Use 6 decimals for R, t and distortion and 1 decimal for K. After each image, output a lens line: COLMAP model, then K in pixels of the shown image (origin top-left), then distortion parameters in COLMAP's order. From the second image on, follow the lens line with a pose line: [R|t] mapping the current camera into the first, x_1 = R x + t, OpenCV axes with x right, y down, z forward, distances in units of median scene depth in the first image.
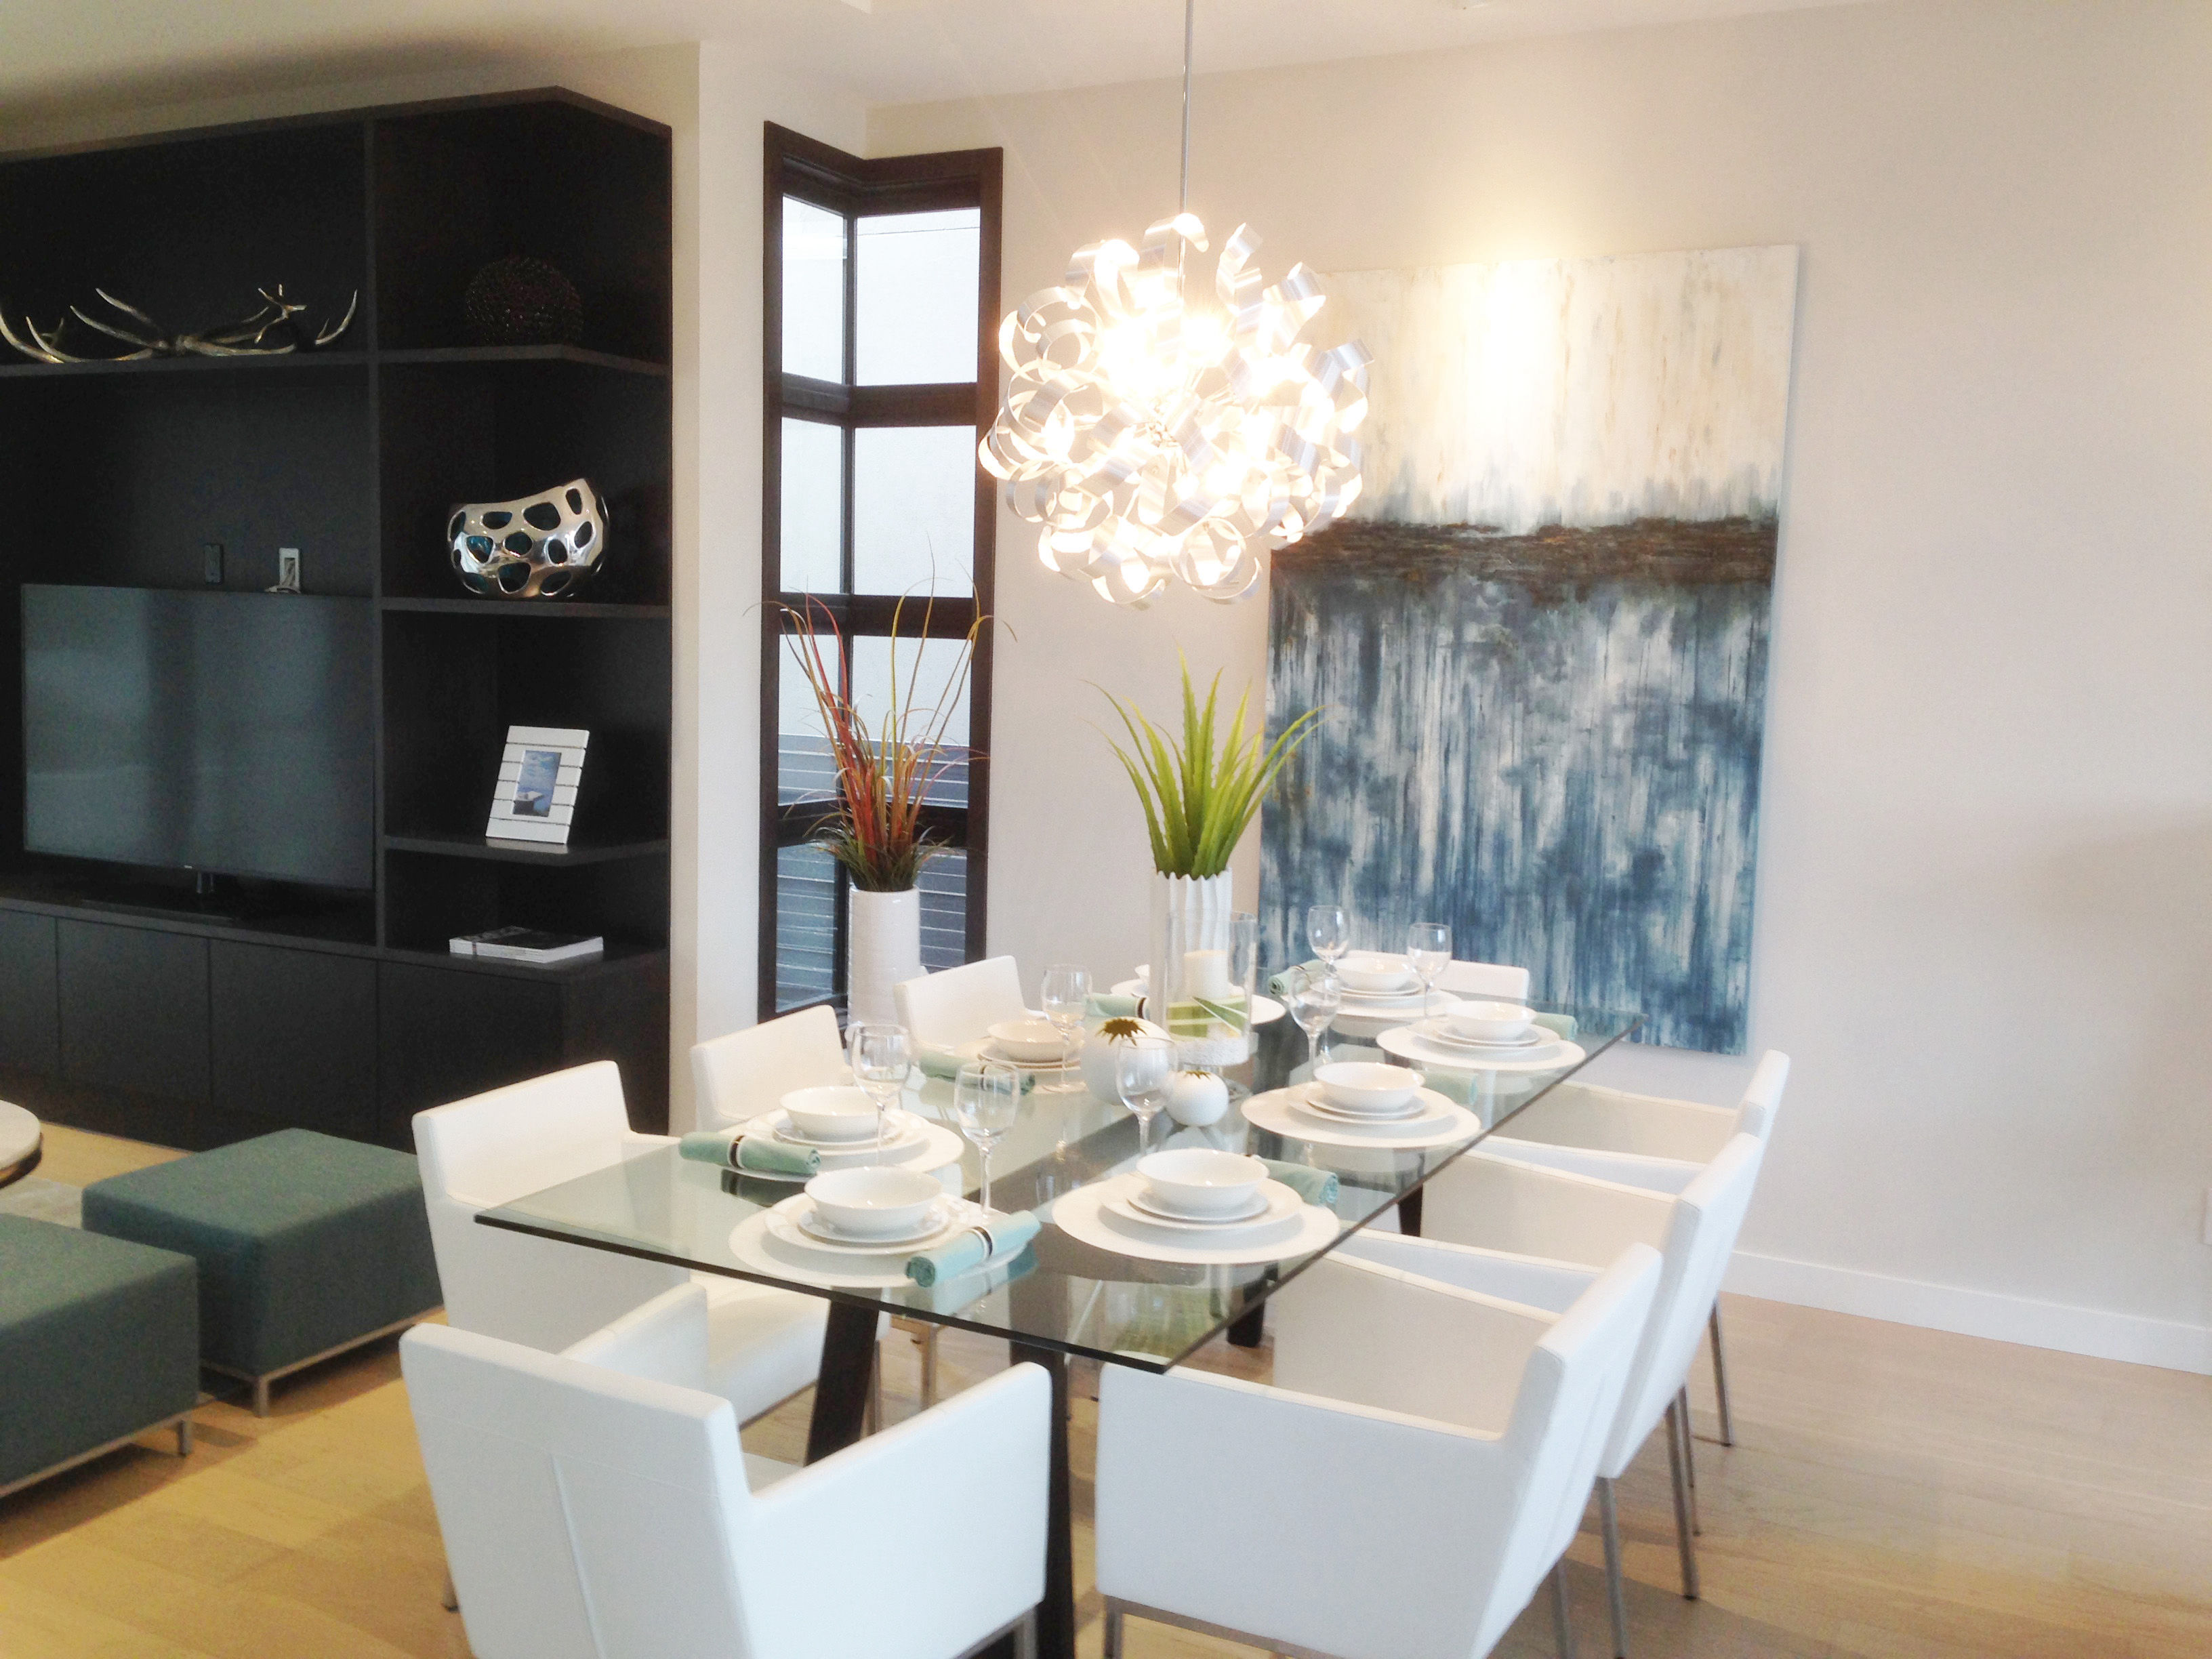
lens RADIAL K [[2028.4, 0, 1101.8], [0, 2028.4, 898.3], [0, 0, 1]] dist [0.016300, 0.000000]
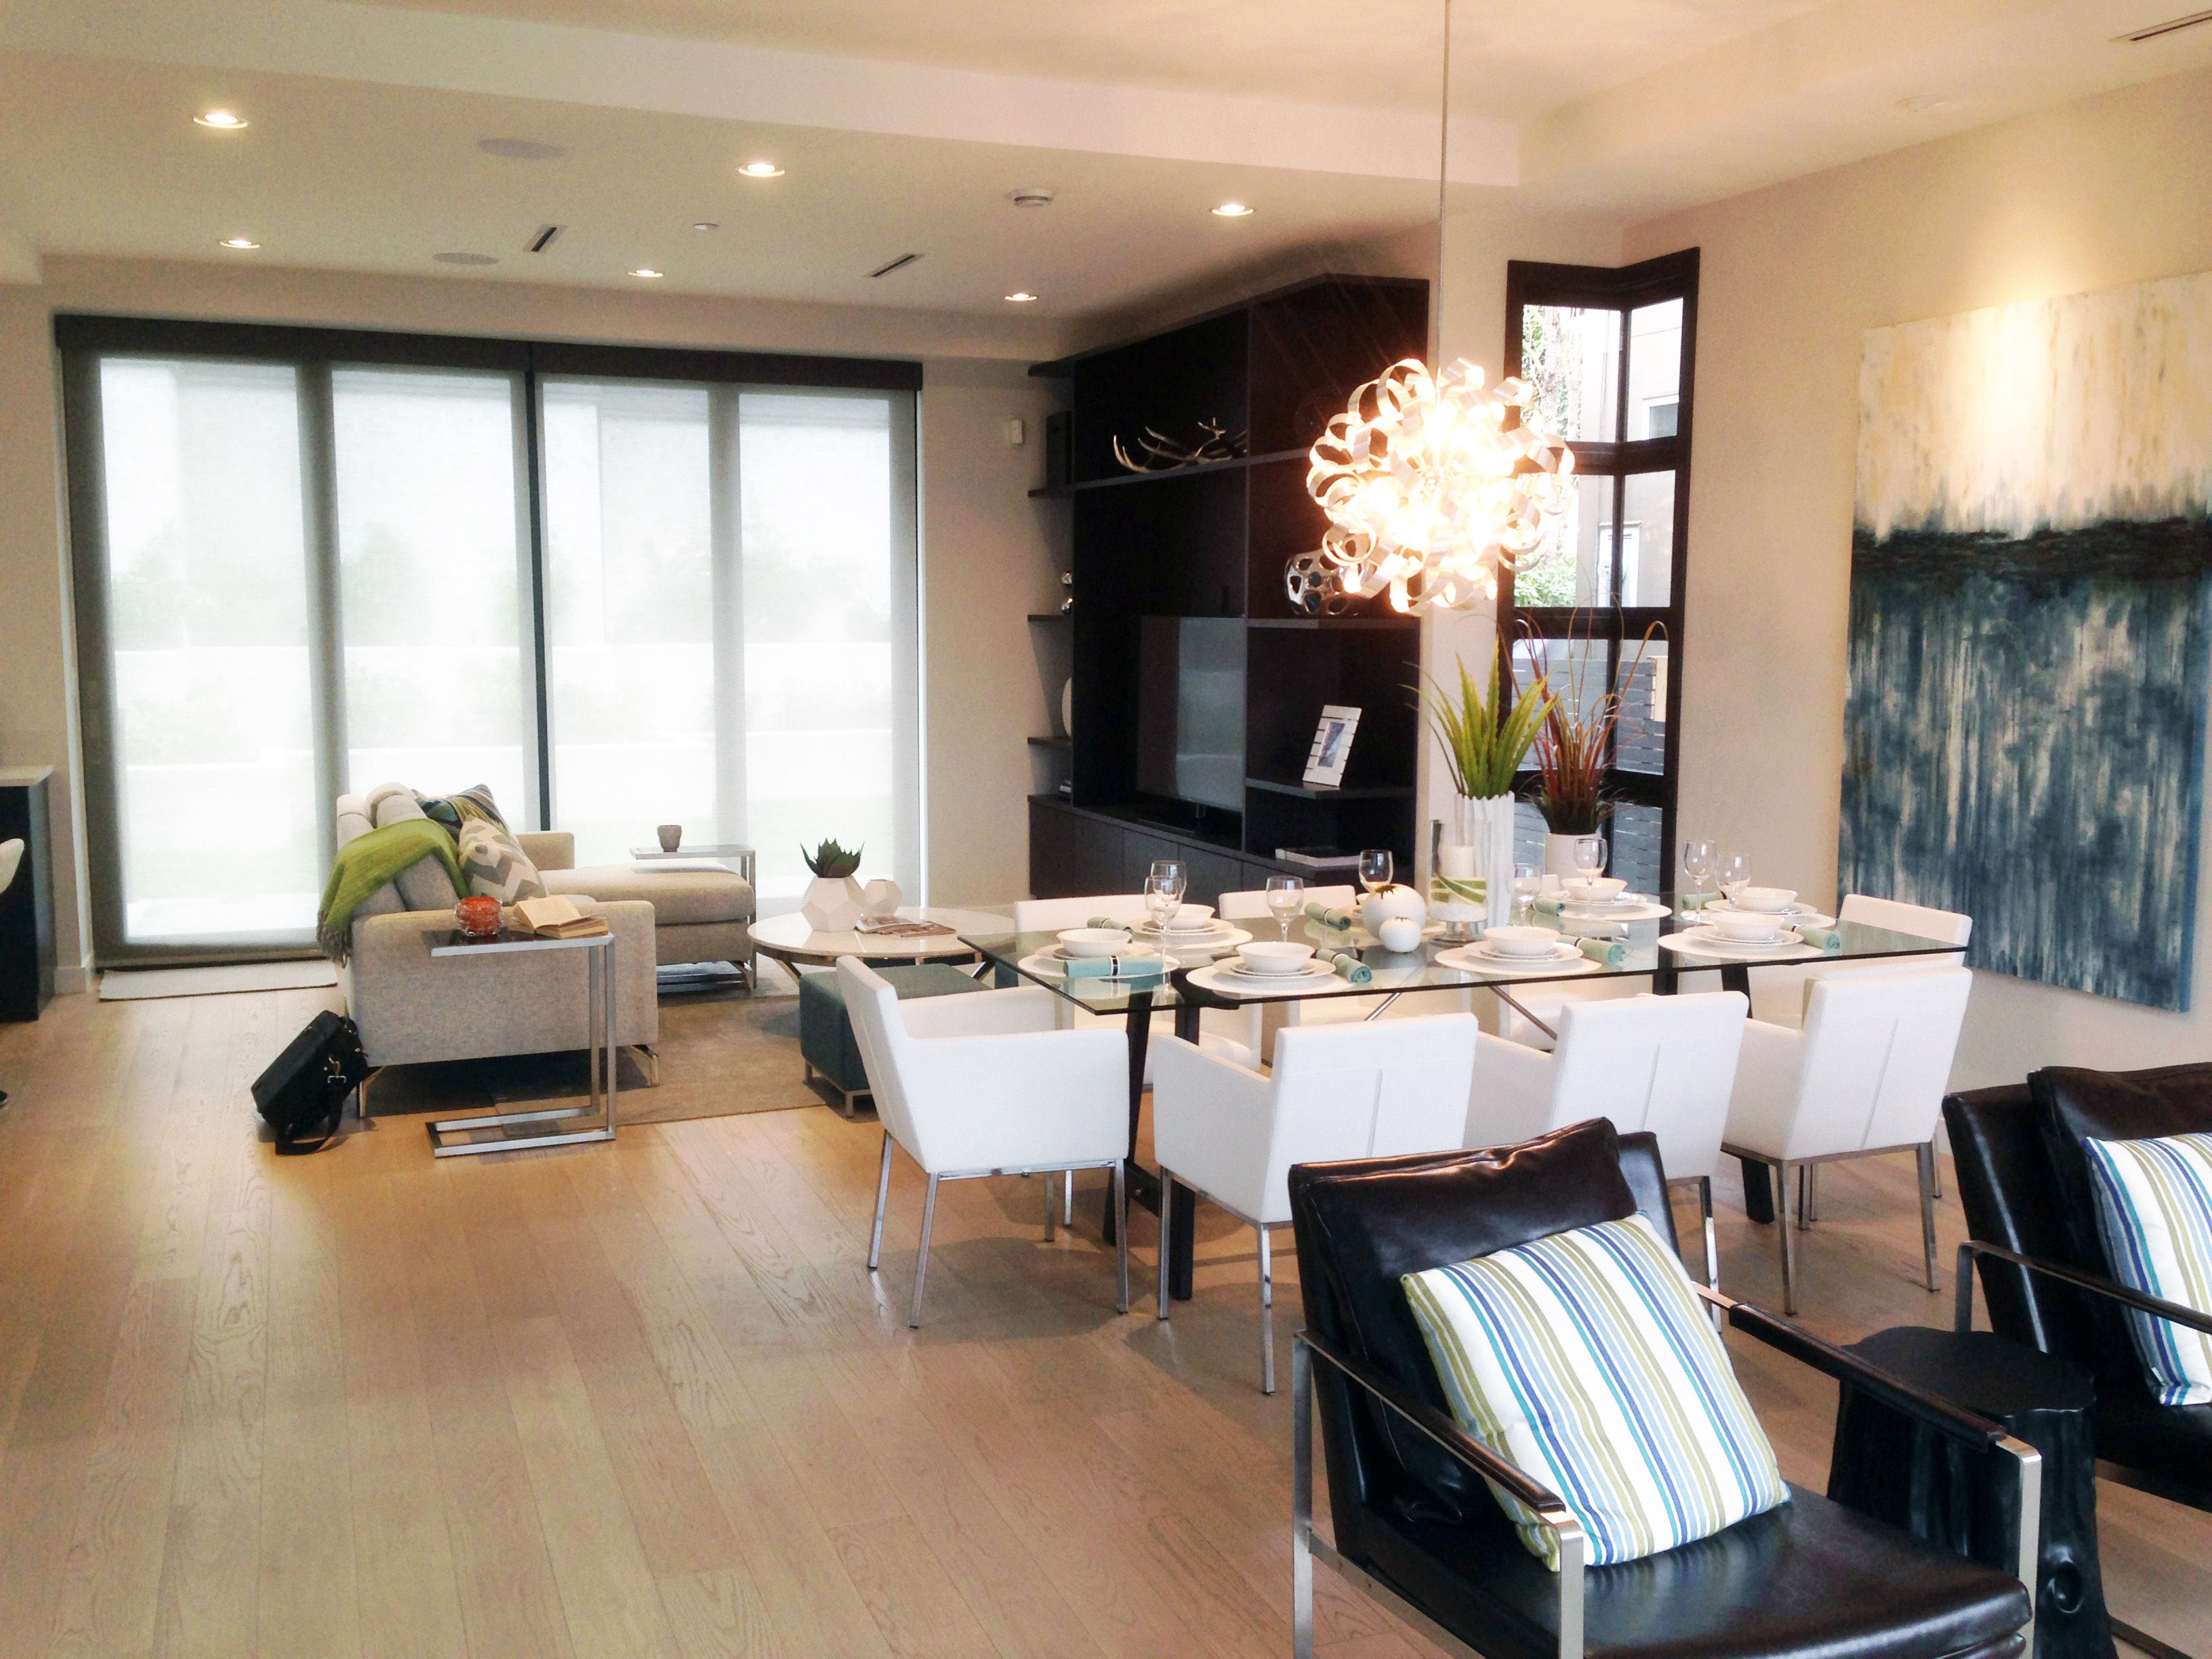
lens RADIAL K [[2028.4, 0, 1094.5], [0, 2028.4, 876.4], [0, 0, 1]] dist [0.016300, 0.000000]
pose [[0.752698, 0.060525, -0.655578, 0.562293], [-0.070704, 0.997438, 0.010908, 0.032631], [0.654558, 0.038141, 0.755049, -0.190468]]
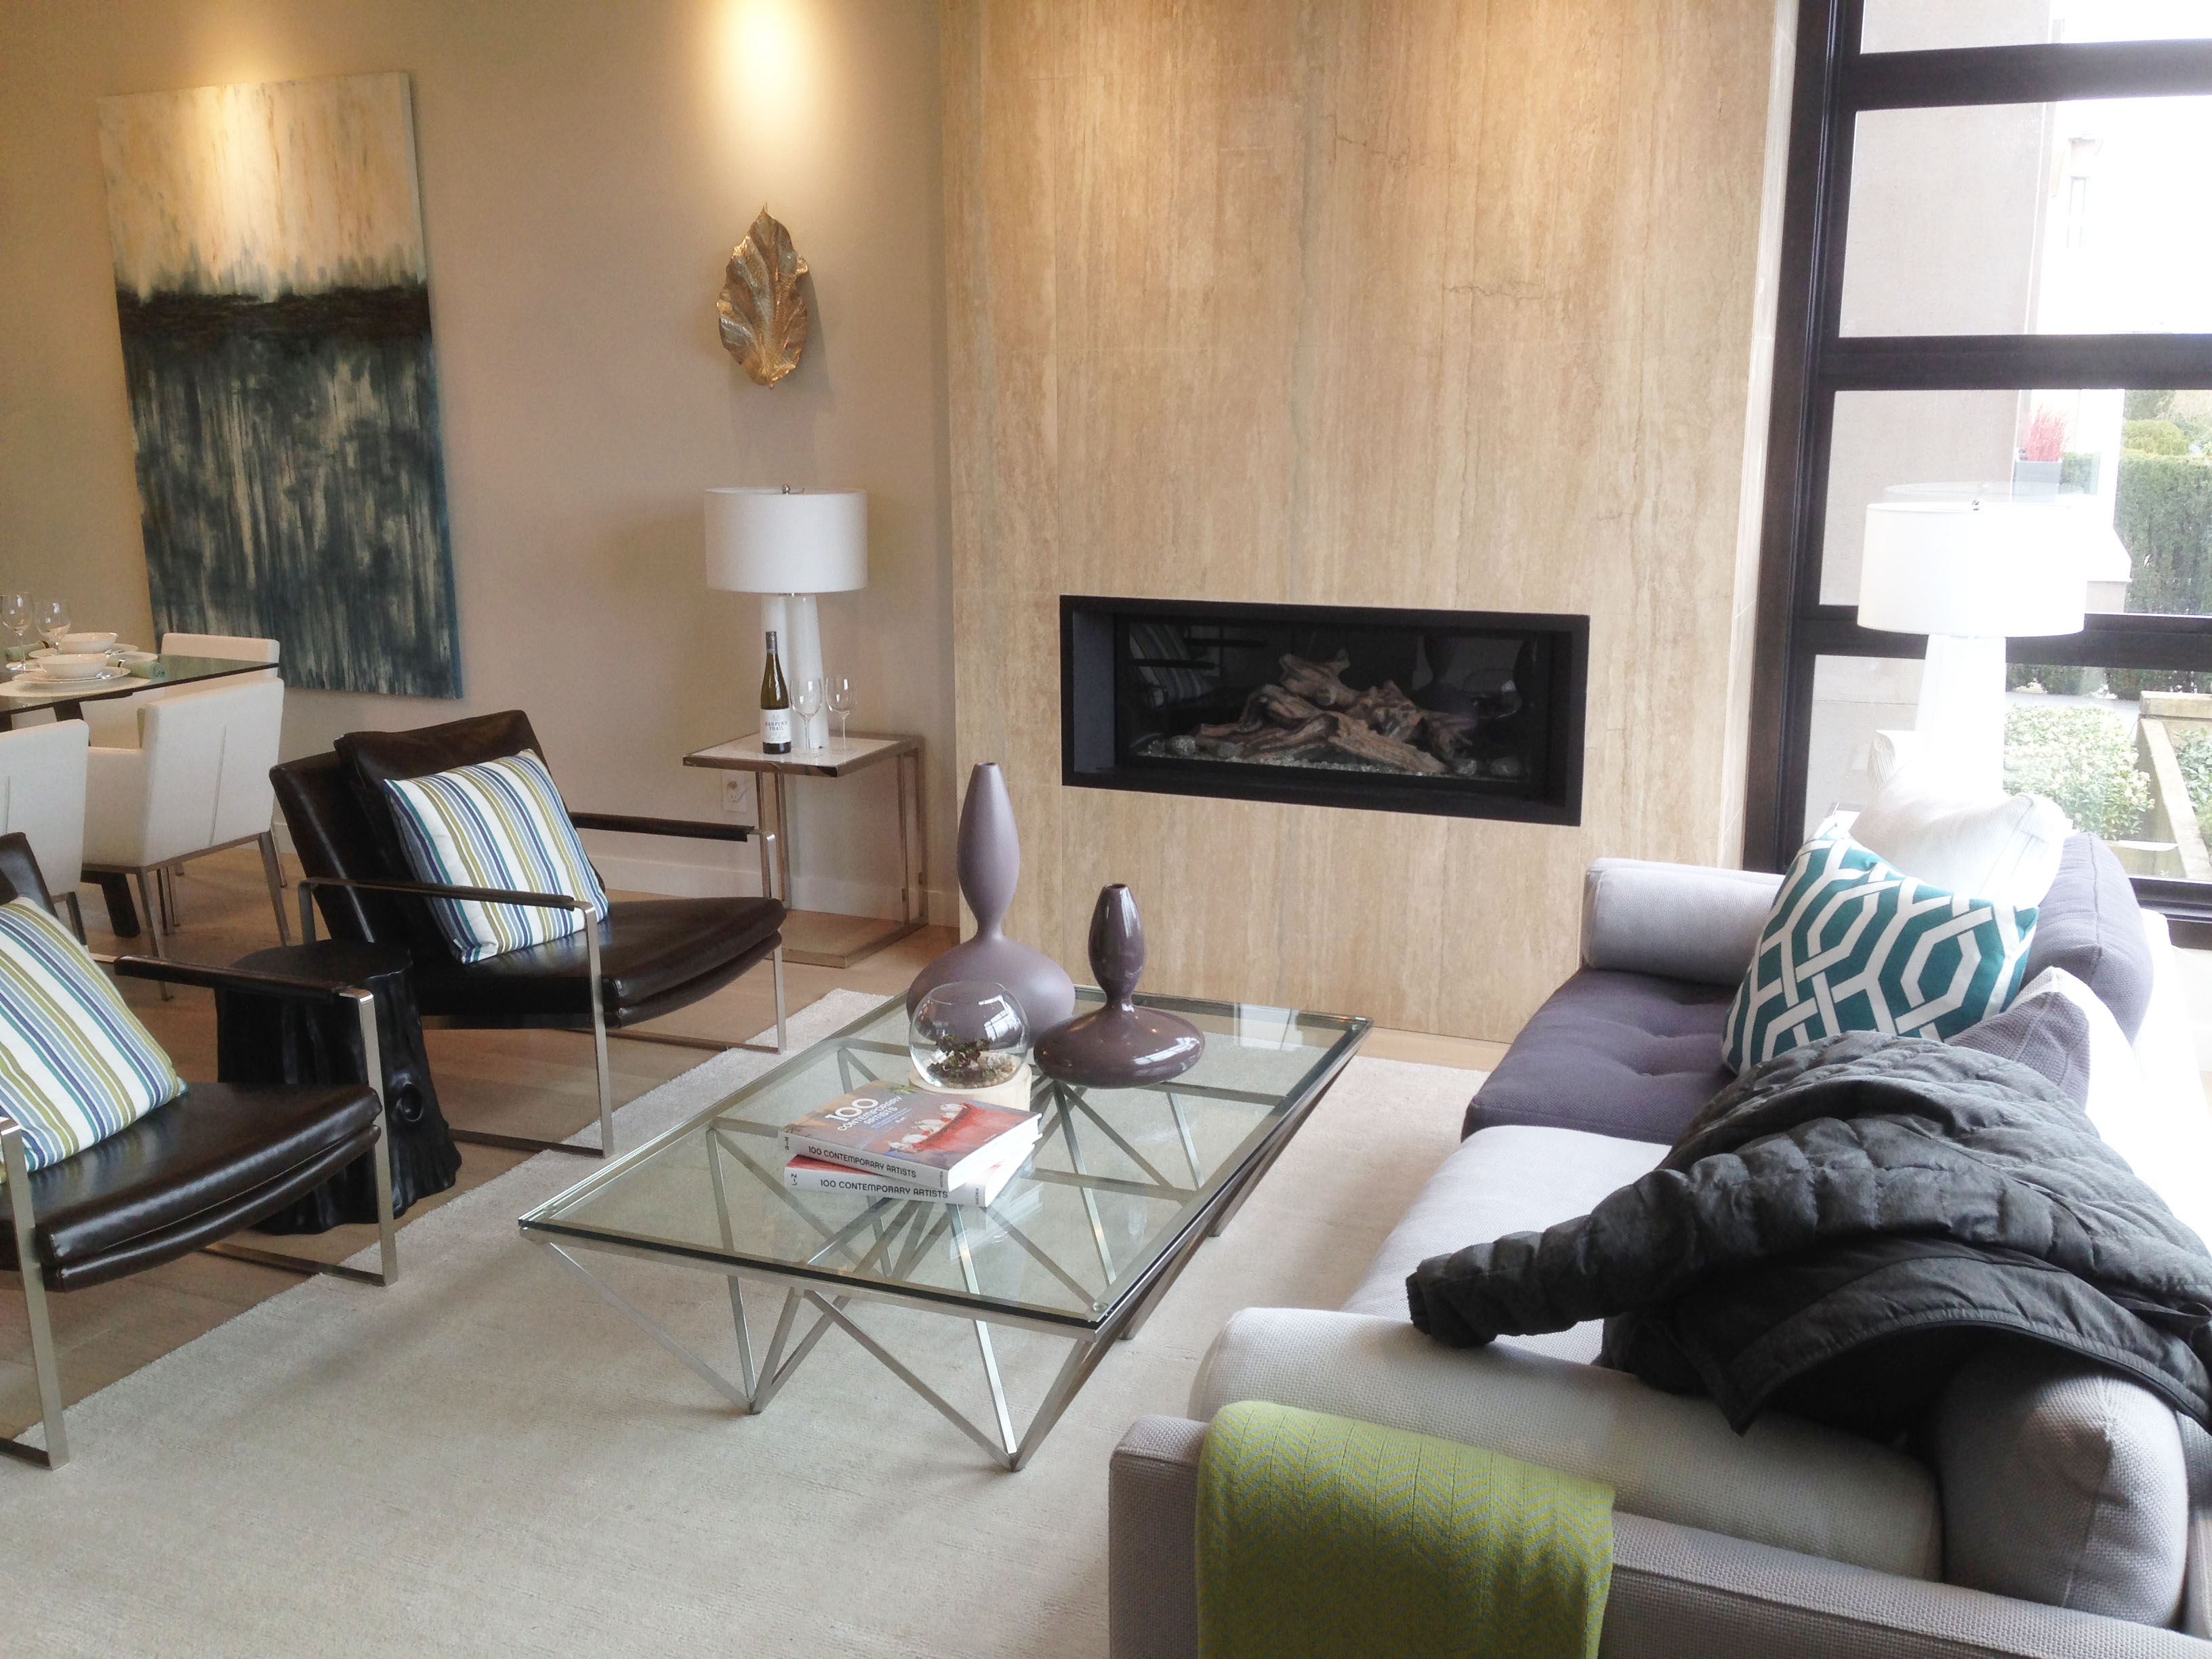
lens RADIAL K [[2028.4, 0, 1087.8], [0, 2028.4, 842.8], [0, 0, 1]] dist [0.016300, 0.000000]
pose [[0.997301, -0.044945, 0.058054, 0.617629], [0.039771, 0.995379, 0.087398, 0.067434], [-0.061714, -0.084853, 0.994480, -0.334195]]
